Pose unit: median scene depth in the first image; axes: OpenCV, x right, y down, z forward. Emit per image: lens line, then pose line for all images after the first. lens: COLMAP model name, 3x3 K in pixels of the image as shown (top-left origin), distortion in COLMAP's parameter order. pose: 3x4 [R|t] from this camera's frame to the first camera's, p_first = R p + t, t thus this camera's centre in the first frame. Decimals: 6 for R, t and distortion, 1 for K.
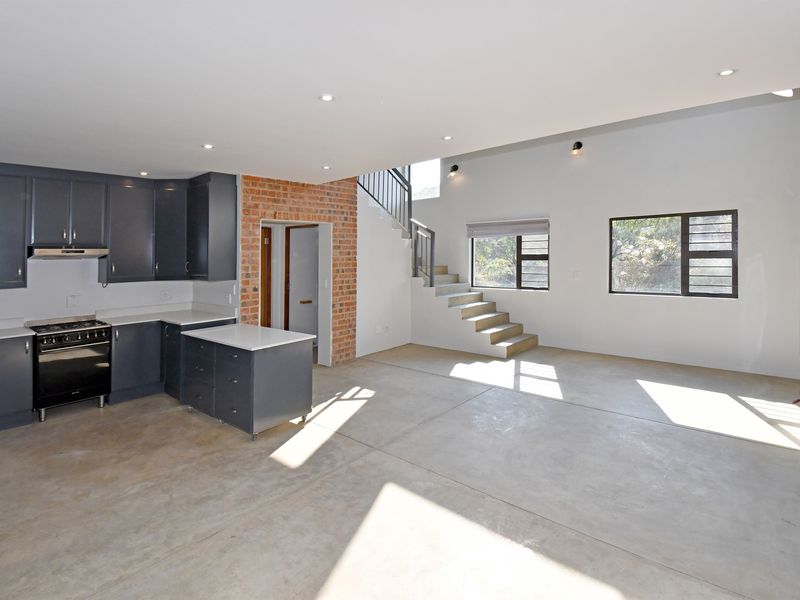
lens RADIAL K [[418.7, 0, 397.9], [0, 418.7, 224.7], [0, 0, 1]] dist [0.031268, -0.024994]
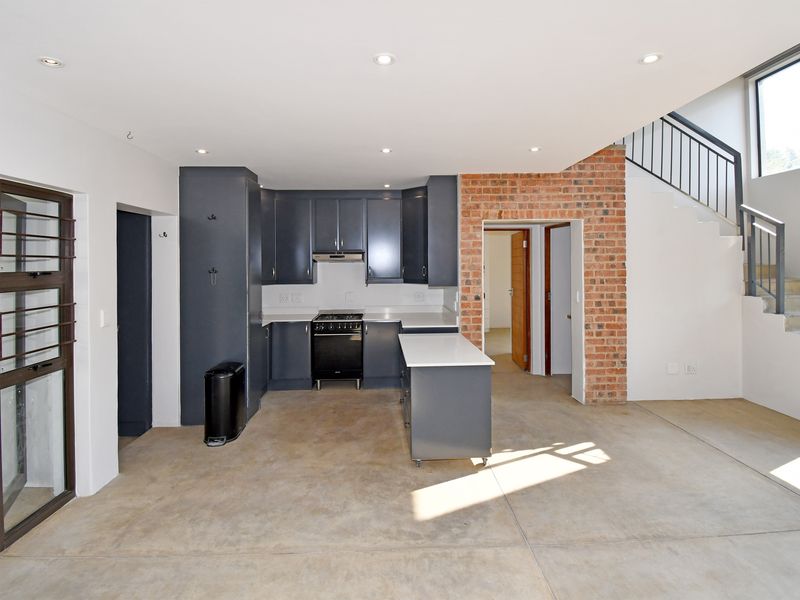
lens RADIAL K [[422.0, 0, 387.6], [0, 422.0, 229.3], [0, 0, 1]] dist [-0.002166, -0.000860]
pose [[0.675453, -0.046954, -0.735906, 0.187671], [0.050490, 0.998573, -0.017372, 0.010875], [0.735672, -0.025422, 0.676861, 0.221783]]
